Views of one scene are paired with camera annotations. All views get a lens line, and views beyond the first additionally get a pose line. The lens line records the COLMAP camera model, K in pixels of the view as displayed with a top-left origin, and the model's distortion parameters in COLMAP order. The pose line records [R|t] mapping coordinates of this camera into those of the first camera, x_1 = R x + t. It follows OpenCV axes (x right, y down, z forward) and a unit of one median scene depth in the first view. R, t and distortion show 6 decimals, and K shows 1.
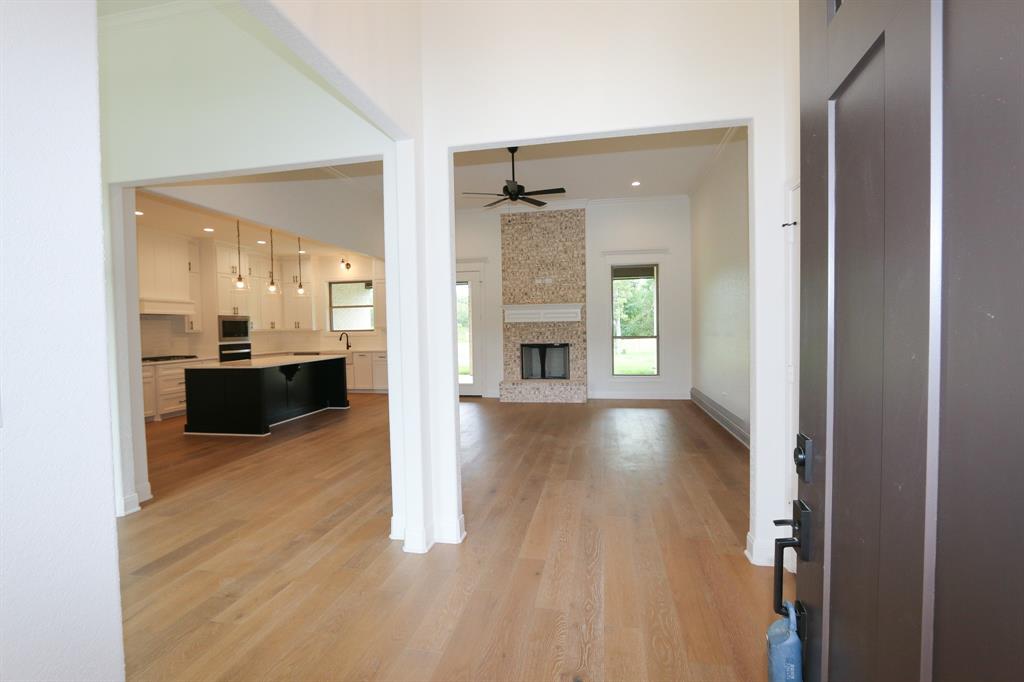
lens RADIAL K [[471.8, 0, 509.3], [0, 471.8, 343.2], [0, 0, 1]] dist [-0.013284, 0.000156]
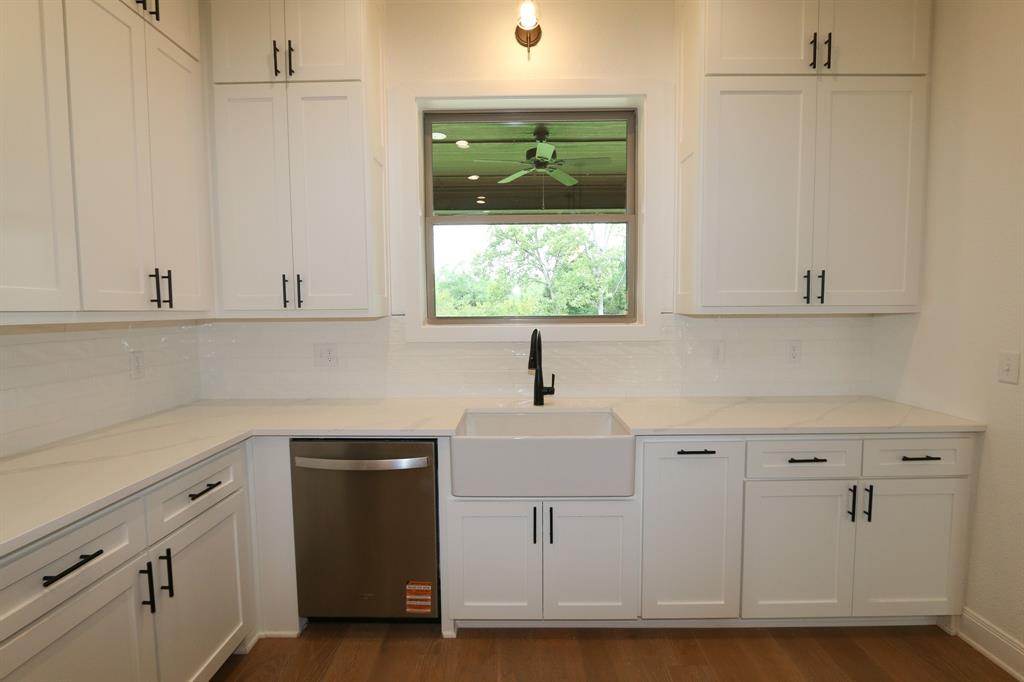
lens RADIAL K [[485.2, 0, 511.0], [0, 485.2, 343.0], [0, 0, 1]] dist [-0.008635, -0.000090]
pose [[0.983008, -0.004100, 0.183517, -0.478208], [-0.001824, 0.999483, 0.032100, -0.027560], [-0.183553, -0.031889, 0.982492, 0.934833]]
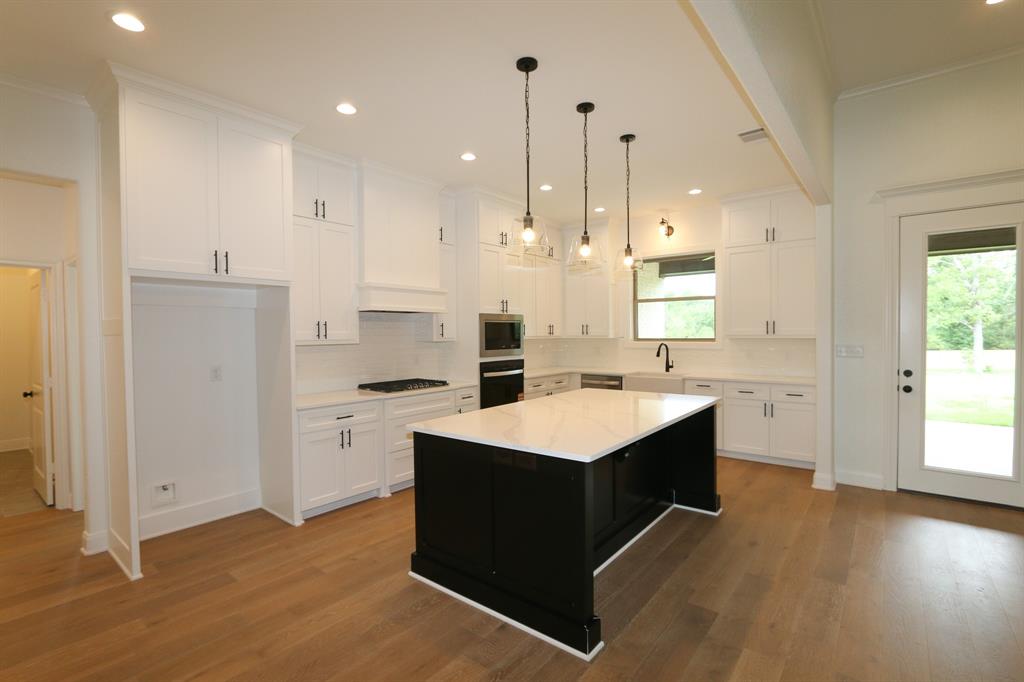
lens RADIAL K [[471.8, 0, 509.3], [0, 471.8, 343.2], [0, 0, 1]] dist [-0.013284, 0.000156]
pose [[0.883412, 0.020238, -0.468159, -0.291694], [-0.023015, 0.999735, -0.000212, -0.021158], [0.468031, 0.010962, 0.883644, 0.466052]]
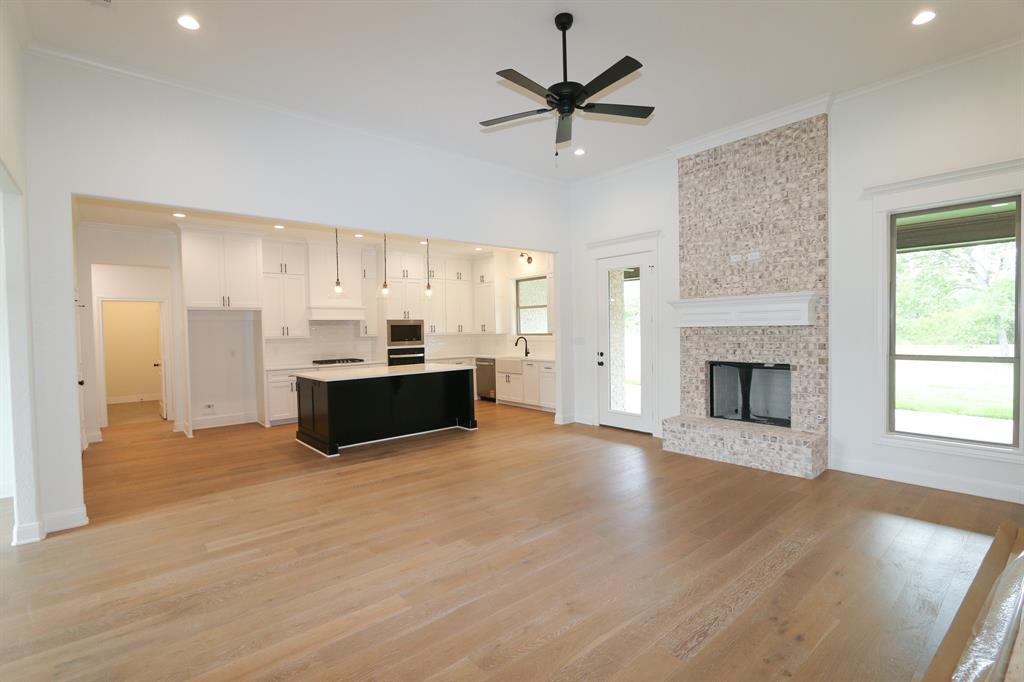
lens RADIAL K [[471.8, 0, 509.3], [0, 471.8, 343.2], [0, 0, 1]] dist [-0.013284, 0.000156]
pose [[0.783646, 0.022138, -0.620813, 0.209729], [-0.017198, 0.999755, 0.013943, -0.026840], [0.620970, -0.000250, 0.783834, 0.355762]]
